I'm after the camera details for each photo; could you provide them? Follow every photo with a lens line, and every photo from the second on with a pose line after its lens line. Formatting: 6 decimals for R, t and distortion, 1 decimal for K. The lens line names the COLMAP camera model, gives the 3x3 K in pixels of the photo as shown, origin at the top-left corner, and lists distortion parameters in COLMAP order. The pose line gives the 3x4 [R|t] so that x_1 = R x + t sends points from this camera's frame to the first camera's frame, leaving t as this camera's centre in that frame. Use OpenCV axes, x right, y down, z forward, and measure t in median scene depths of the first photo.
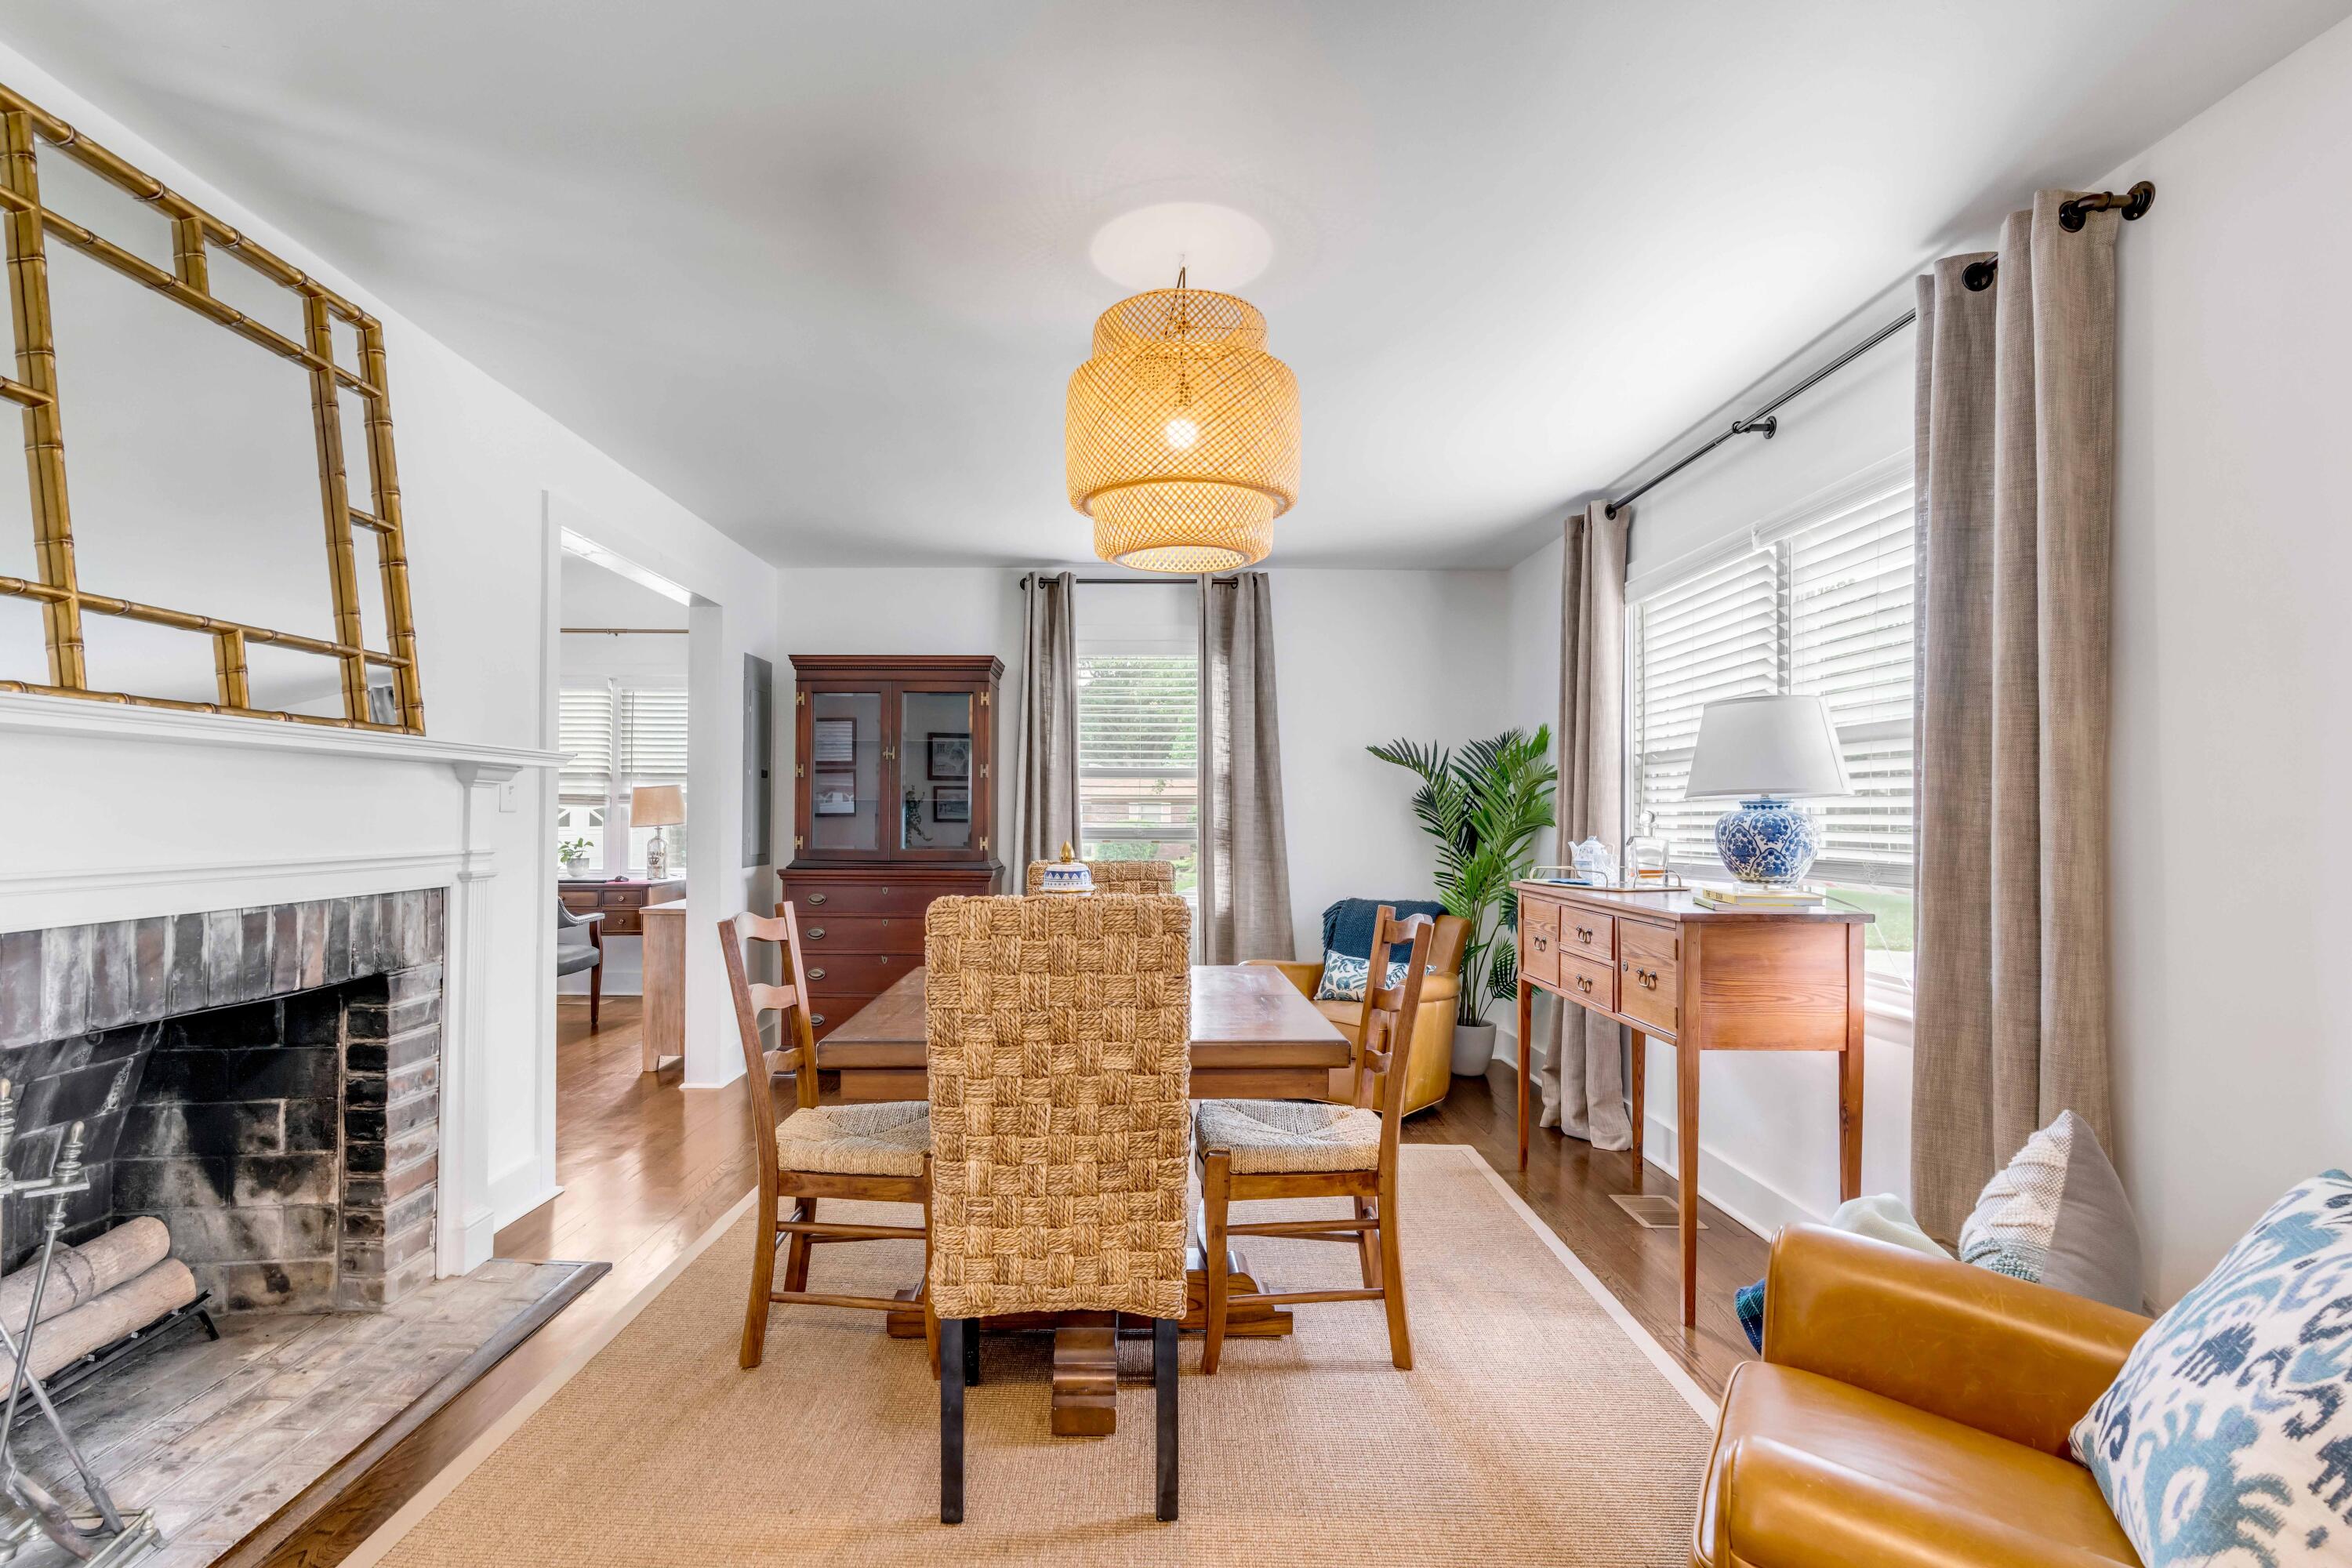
lens RADIAL K [[1106.1, 0, 1138.6], [0, 1106.1, 799.8], [0, 0, 1]] dist [-0.003343, -0.000120]
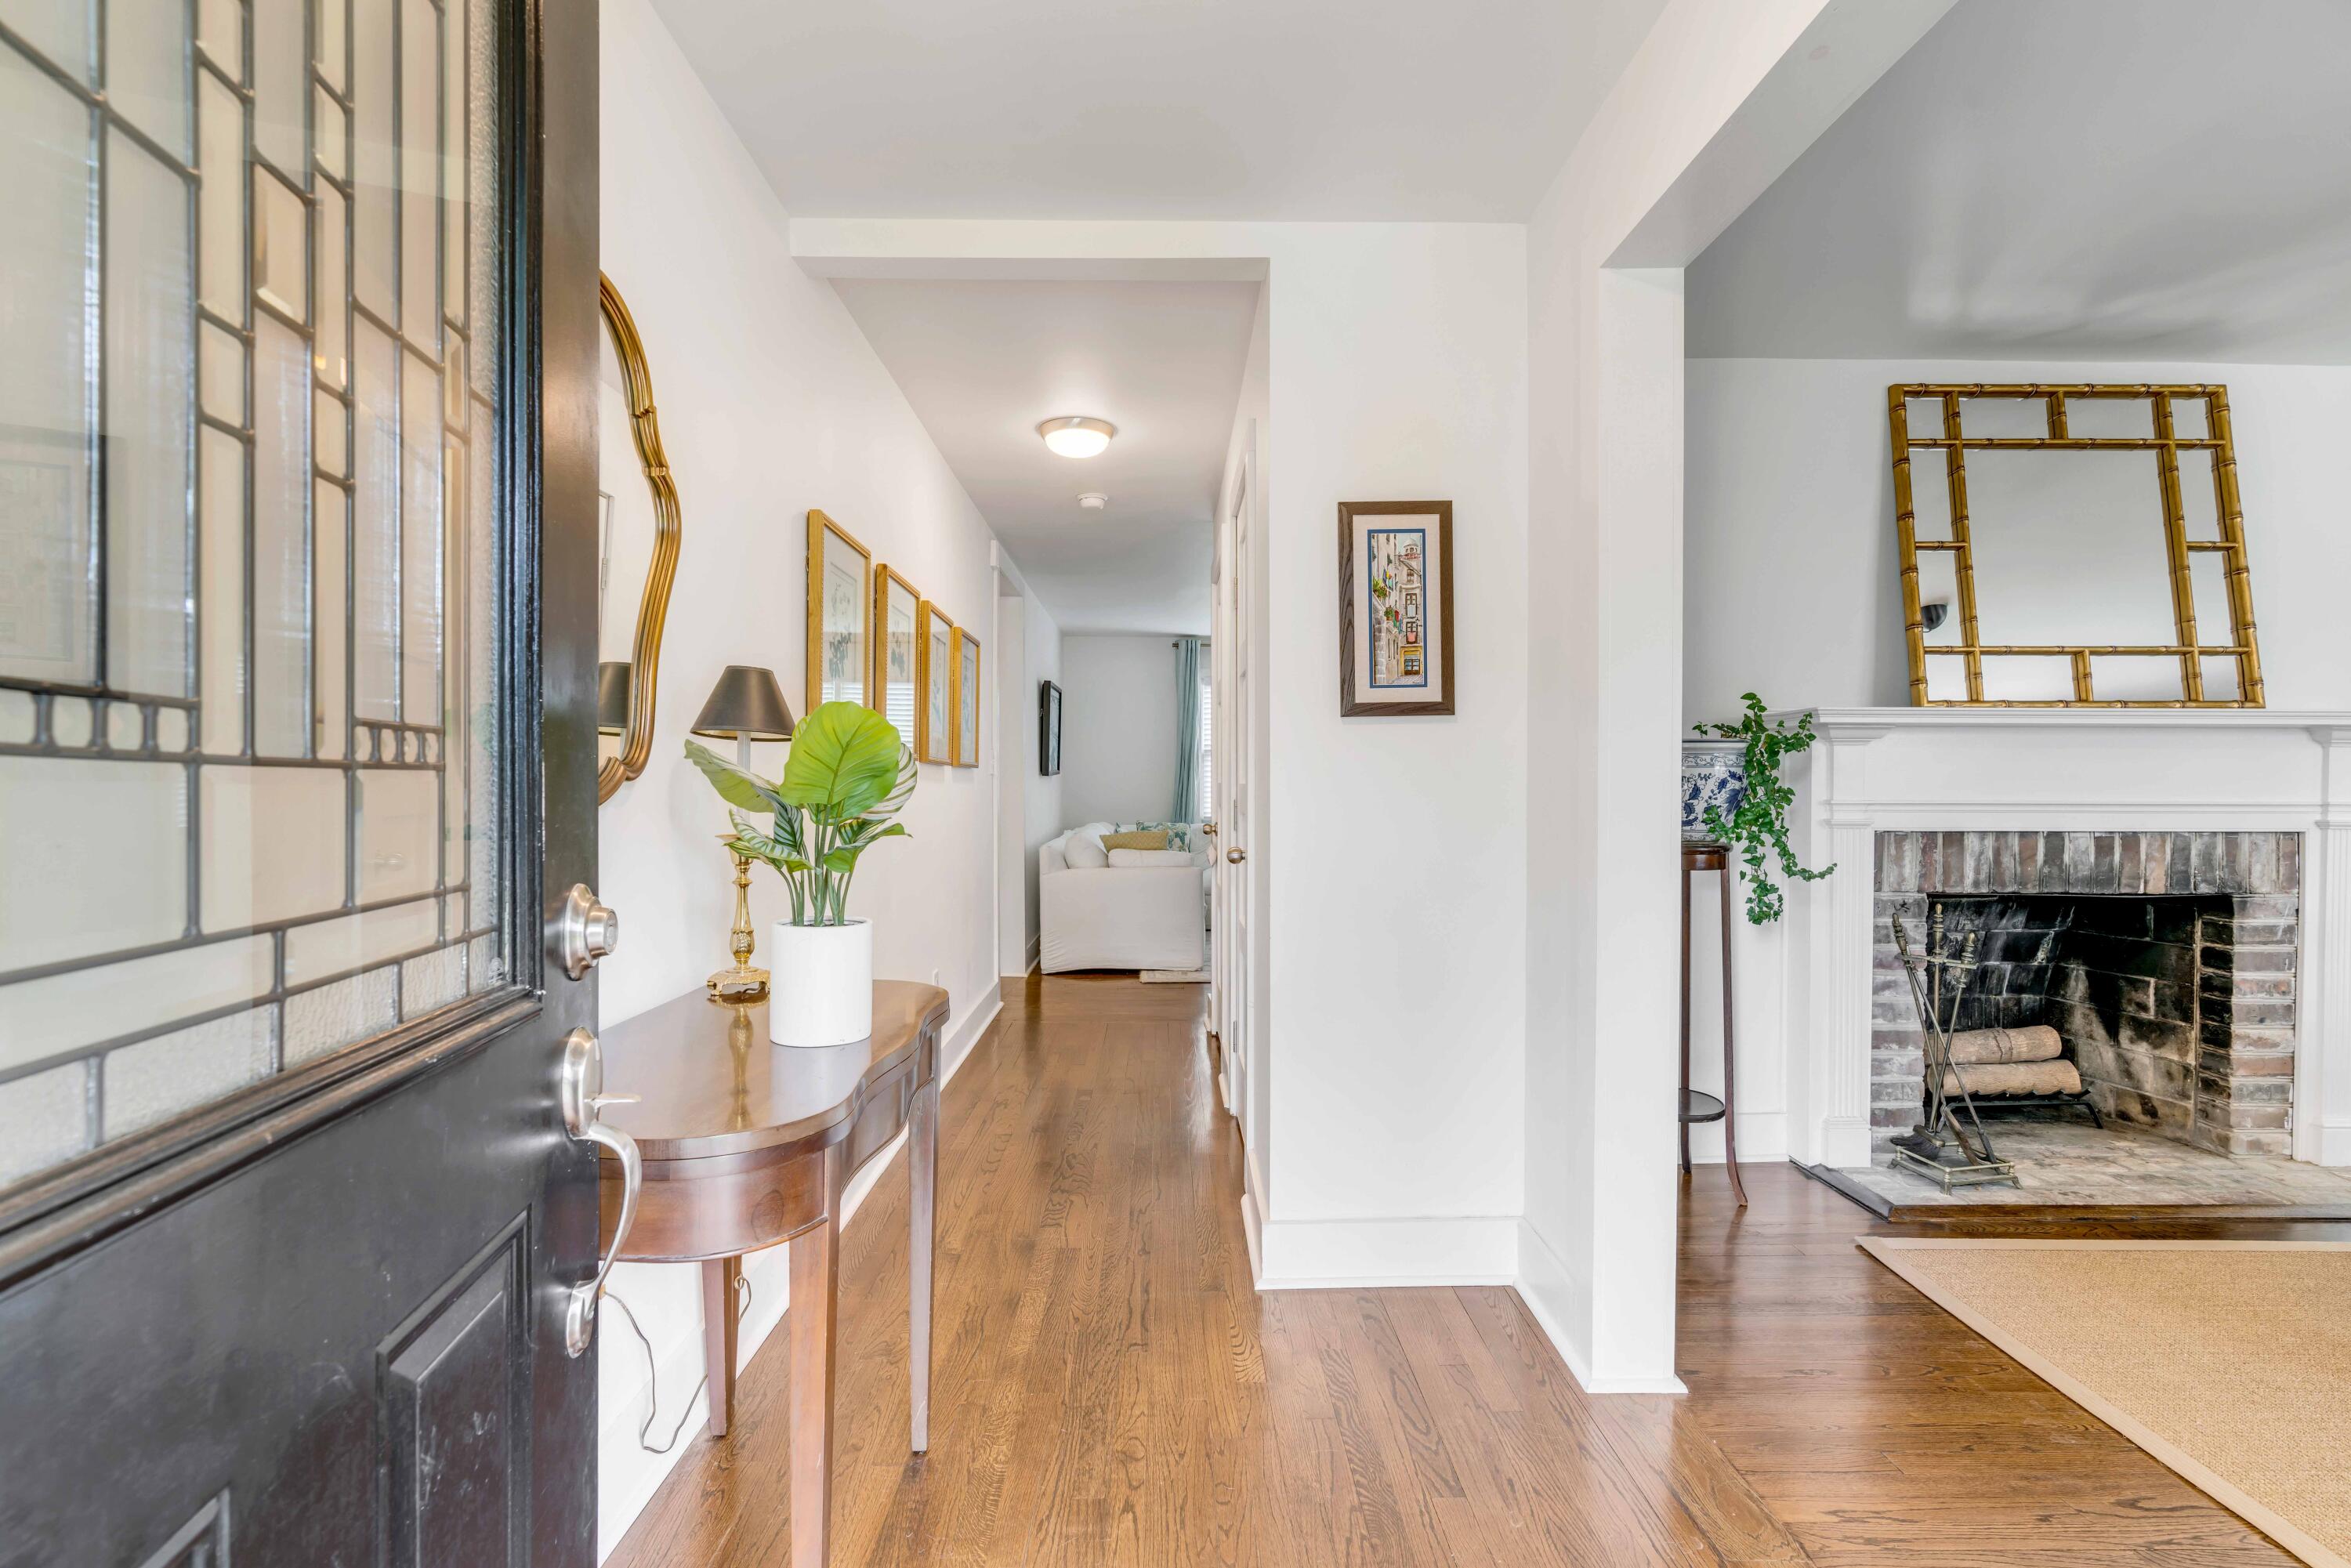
lens RADIAL K [[1105.6, 0, 1138.1], [0, 1105.6, 799.8], [0, 0, 1]] dist [-0.003343, -0.000120]
pose [[0.019345, 0.004953, -0.999801, 0.582224], [0.011108, 0.999925, 0.005169, 0.026777], [0.999751, -0.011206, 0.019288, -0.295715]]
